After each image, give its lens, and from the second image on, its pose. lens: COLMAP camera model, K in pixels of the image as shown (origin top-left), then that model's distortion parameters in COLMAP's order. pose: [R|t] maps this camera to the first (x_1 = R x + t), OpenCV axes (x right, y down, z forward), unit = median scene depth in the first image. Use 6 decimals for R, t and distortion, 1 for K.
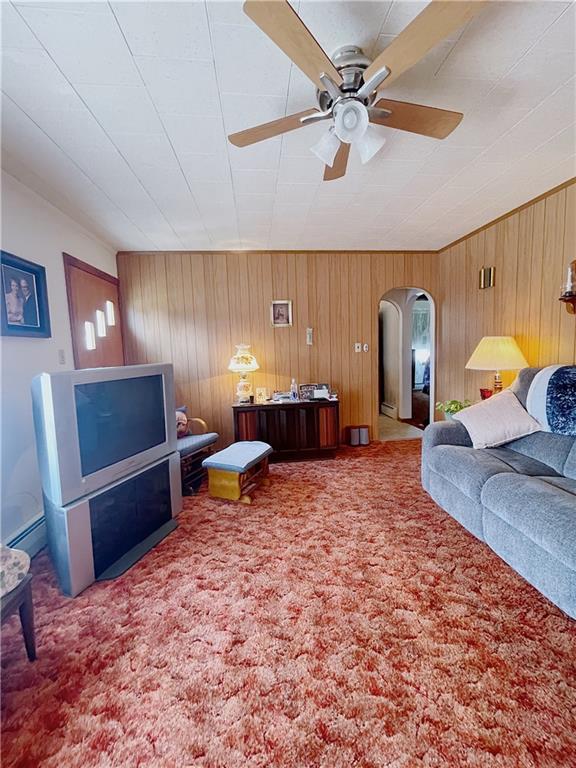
lens RADIAL K [[304.5, 0, 282.1], [0, 304.5, 382.5], [0, 0, 1]] dist [-0.002185, -0.000784]
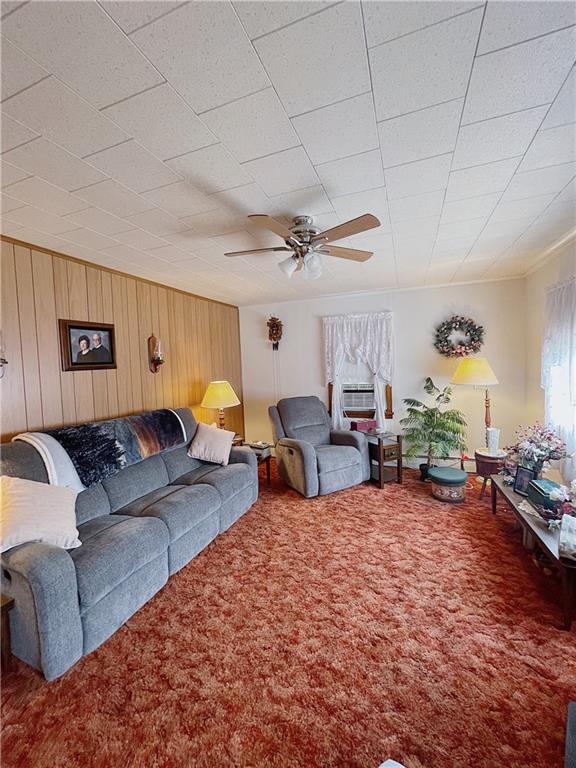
lens RADIAL K [[304.5, 0, 290.1], [0, 304.5, 379.1], [0, 0, 1]] dist [-0.002185, -0.000784]
pose [[-0.901112, 0.039872, 0.431750, -0.235289], [0.105440, 0.986022, 0.129007, -0.279157], [-0.420571, 0.161773, -0.892720, 1.589033]]
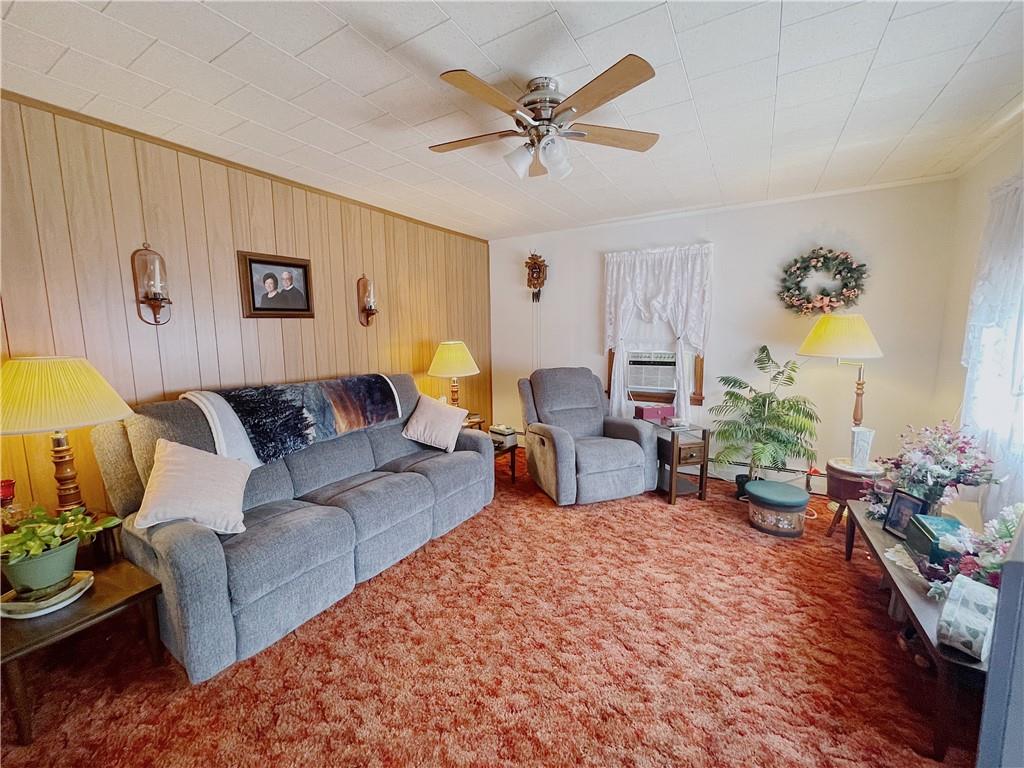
lens RADIAL K [[406.1, 0, 504.6], [0, 406.1, 381.8], [0, 0, 1]] dist [-0.002185, -0.000784]
pose [[-0.806213, -0.036430, 0.590503, -0.326325], [0.094577, 0.977331, 0.189420, -0.217064], [-0.584017, 0.208561, -0.784491, 1.450111]]
